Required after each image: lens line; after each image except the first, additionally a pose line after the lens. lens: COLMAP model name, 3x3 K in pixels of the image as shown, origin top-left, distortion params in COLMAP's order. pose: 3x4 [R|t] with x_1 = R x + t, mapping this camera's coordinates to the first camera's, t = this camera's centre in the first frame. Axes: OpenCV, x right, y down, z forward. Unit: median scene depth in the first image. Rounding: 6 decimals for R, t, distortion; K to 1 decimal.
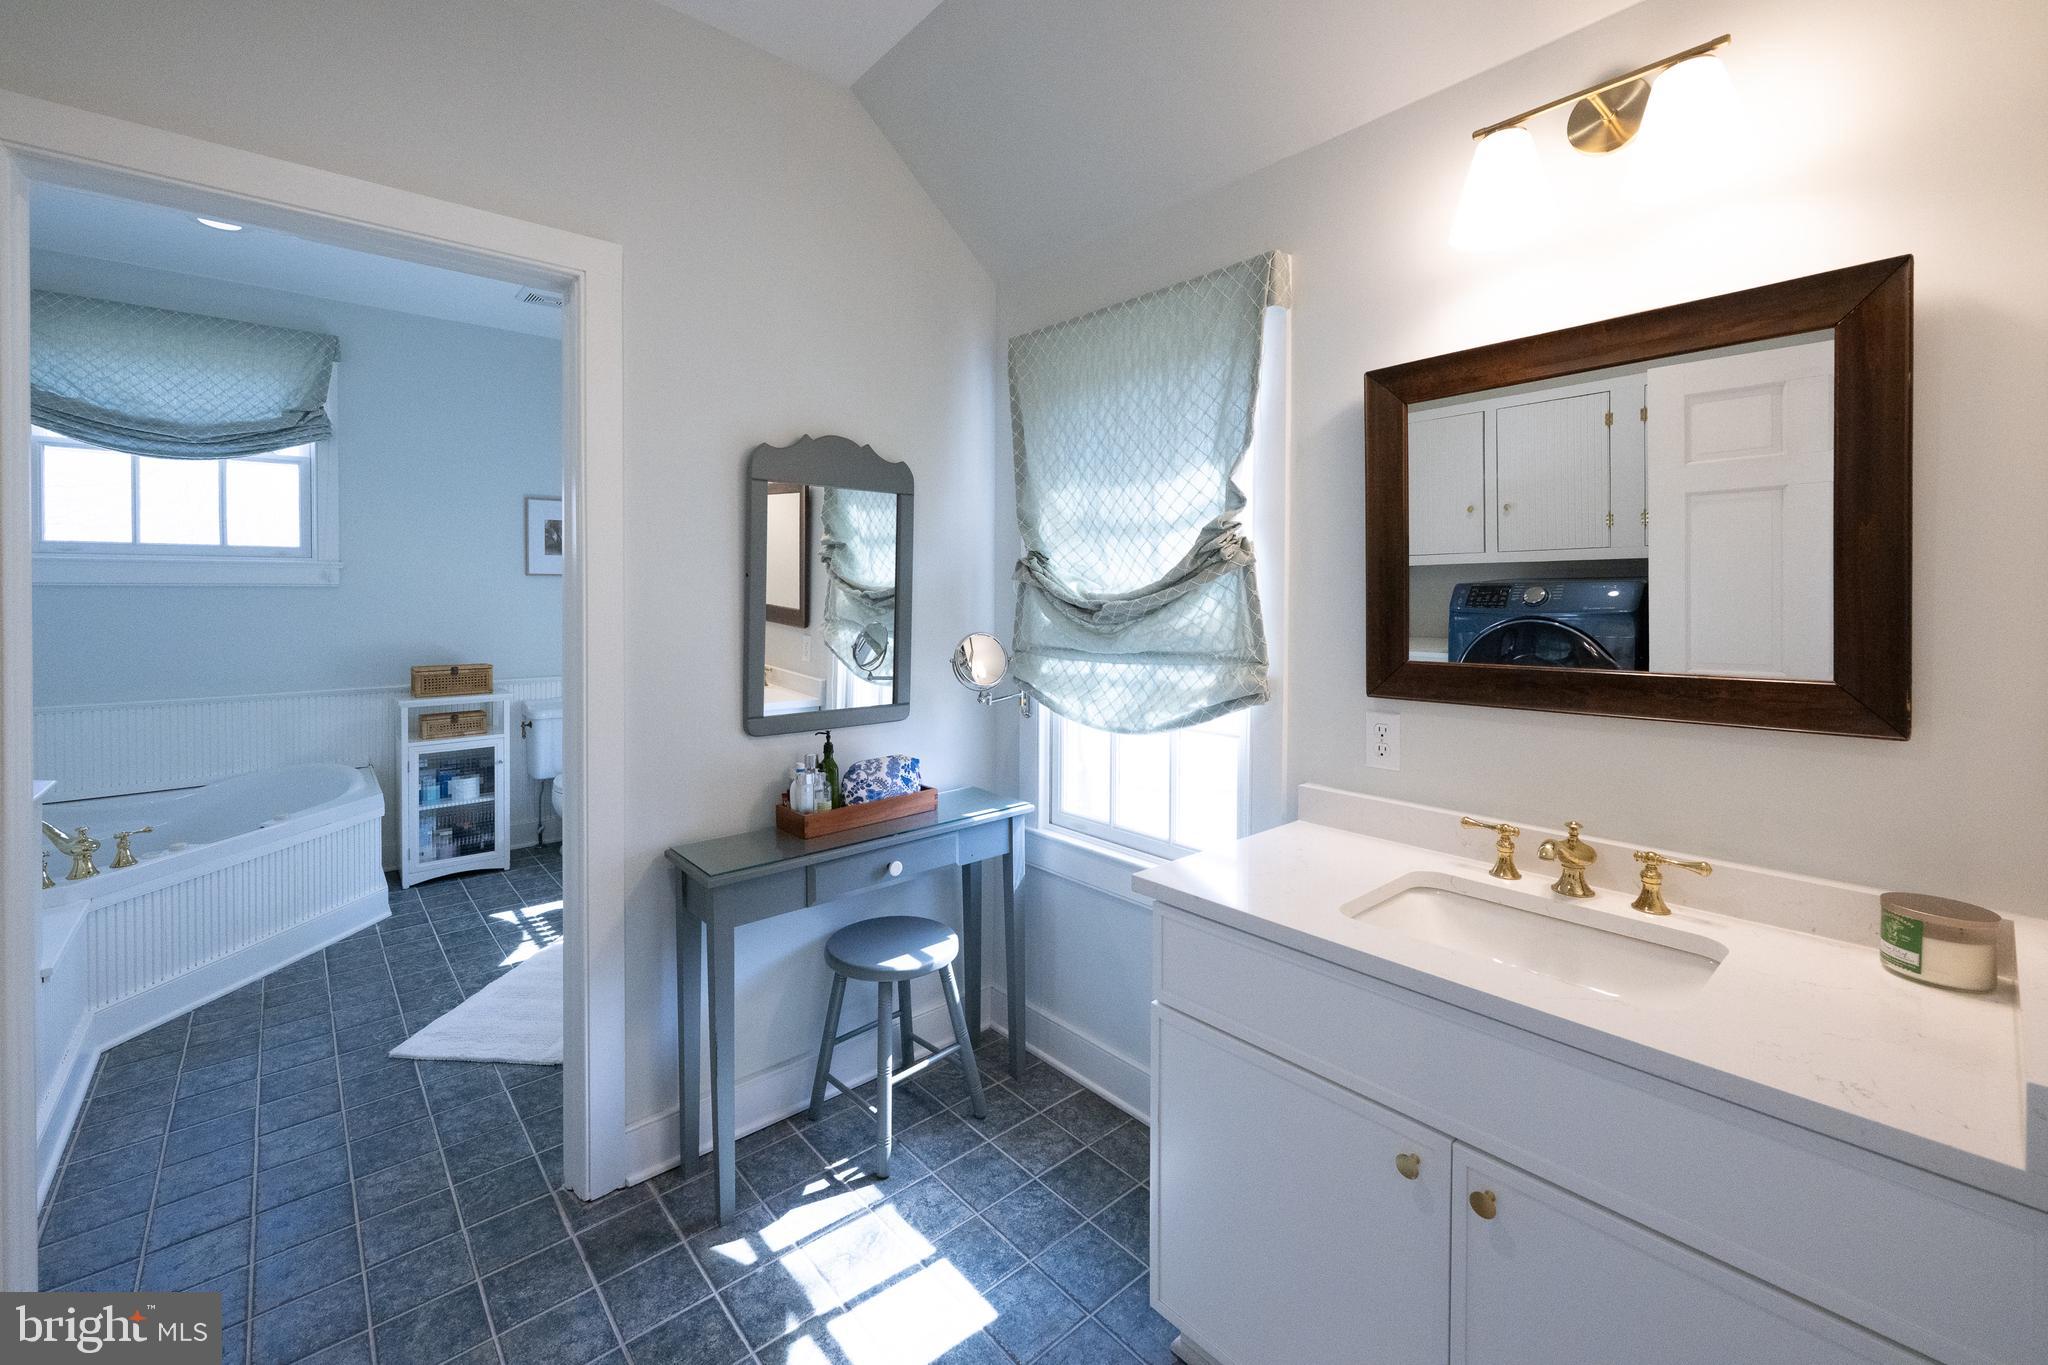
lens RADIAL K [[837.3, 0, 986.3], [0, 837.3, 599.6], [0, 0, 1]] dist [0.001253, -0.000124]
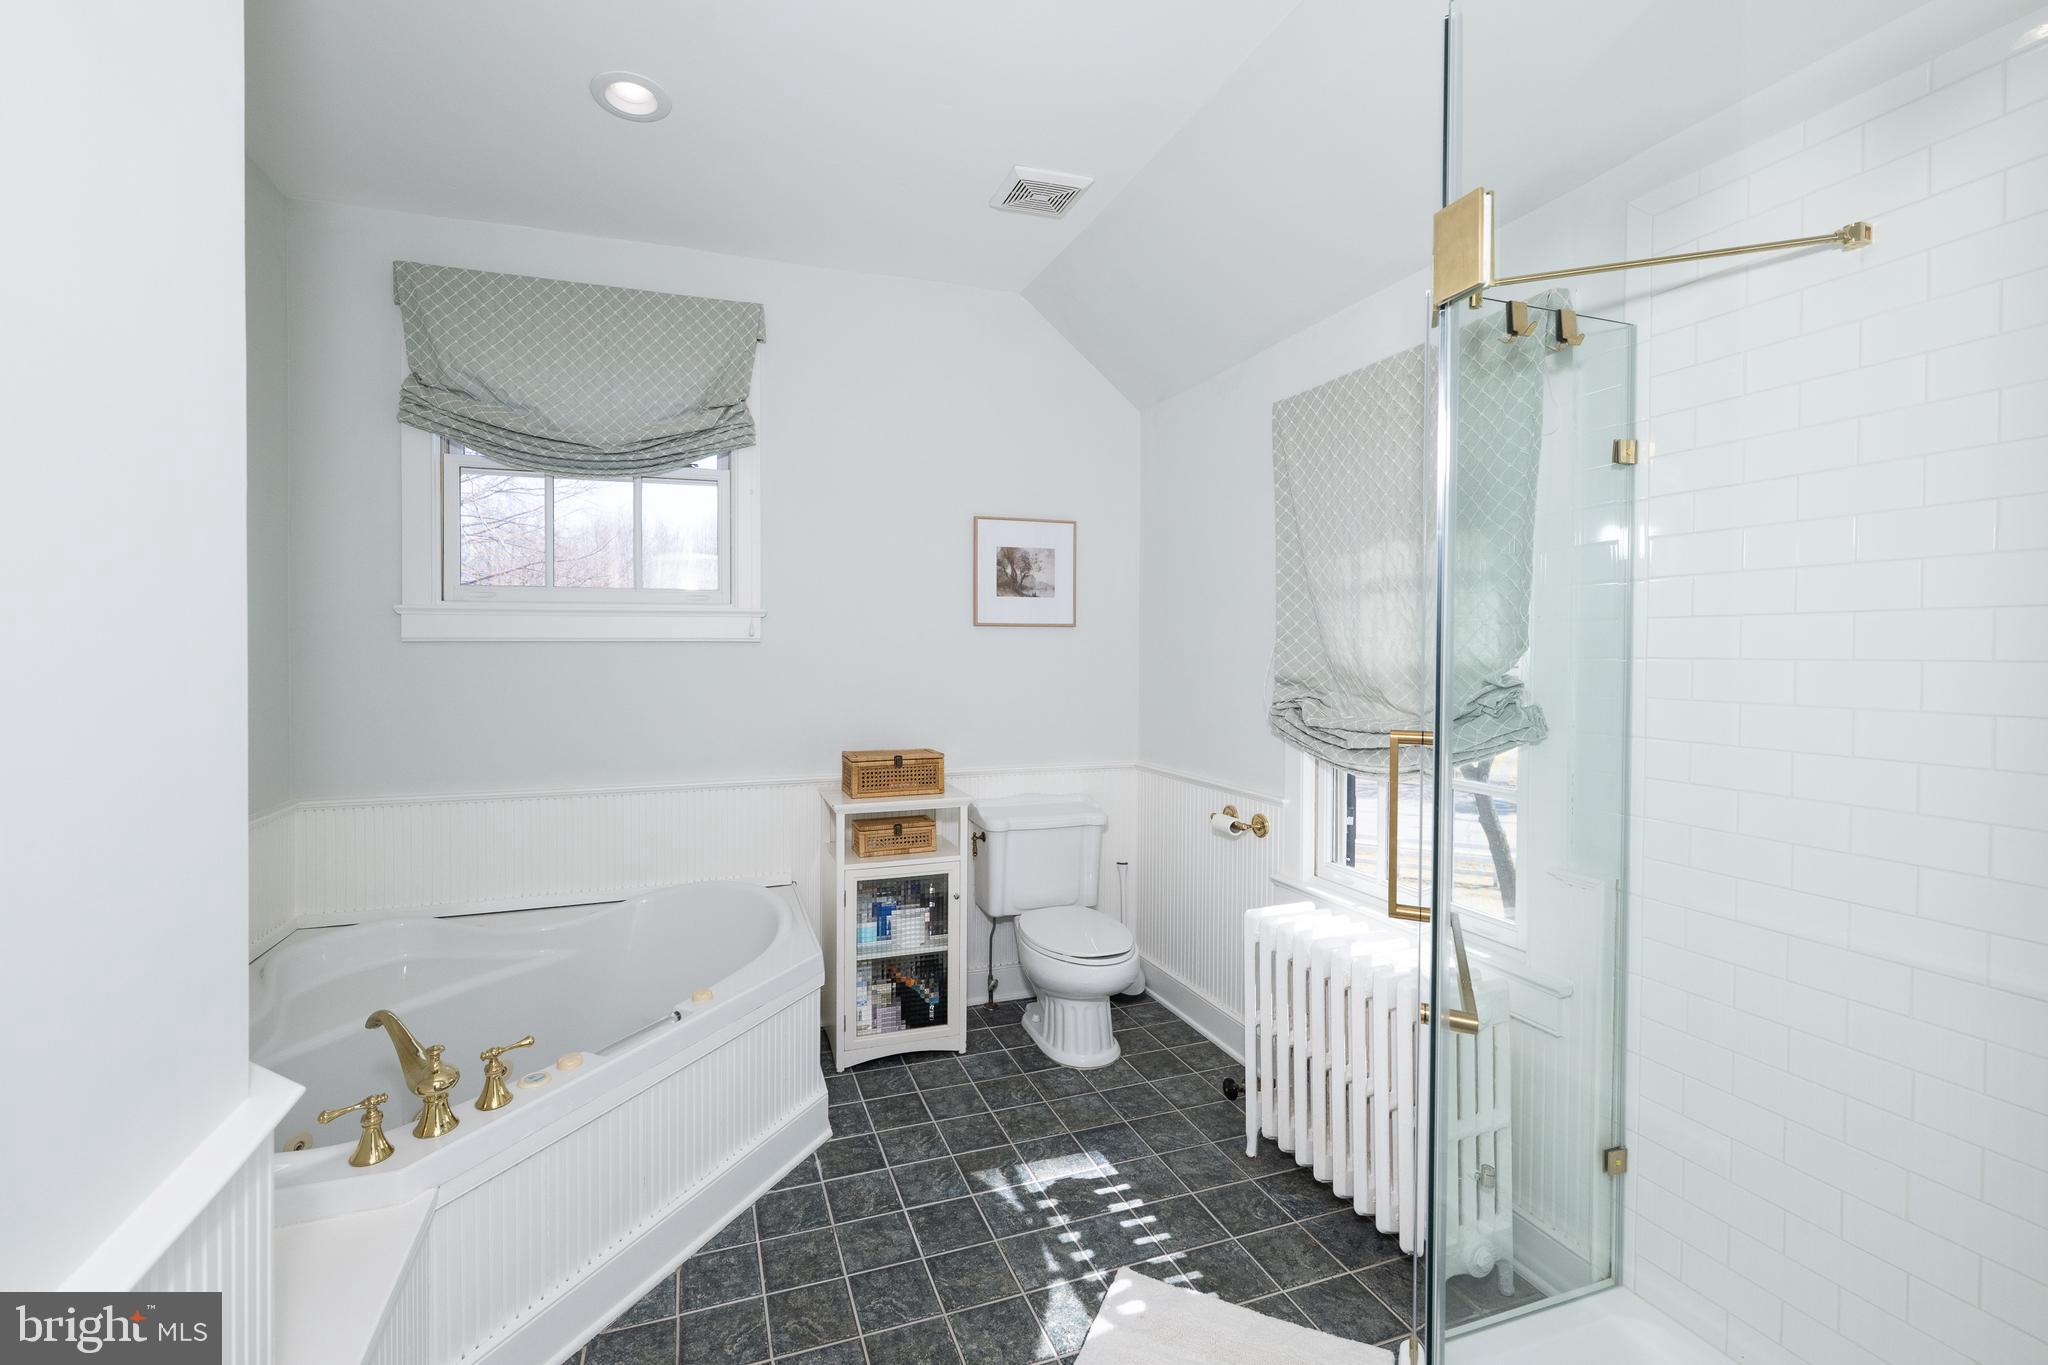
lens RADIAL K [[837.3, 0, 989.9], [0, 837.3, 642.1], [0, 0, 1]] dist [0.001253, -0.000124]
pose [[0.938463, 0.001397, -0.345376, -0.312440], [-0.003540, 0.999978, -0.005573, -0.011083], [0.345360, 0.006453, 0.938448, 0.357681]]
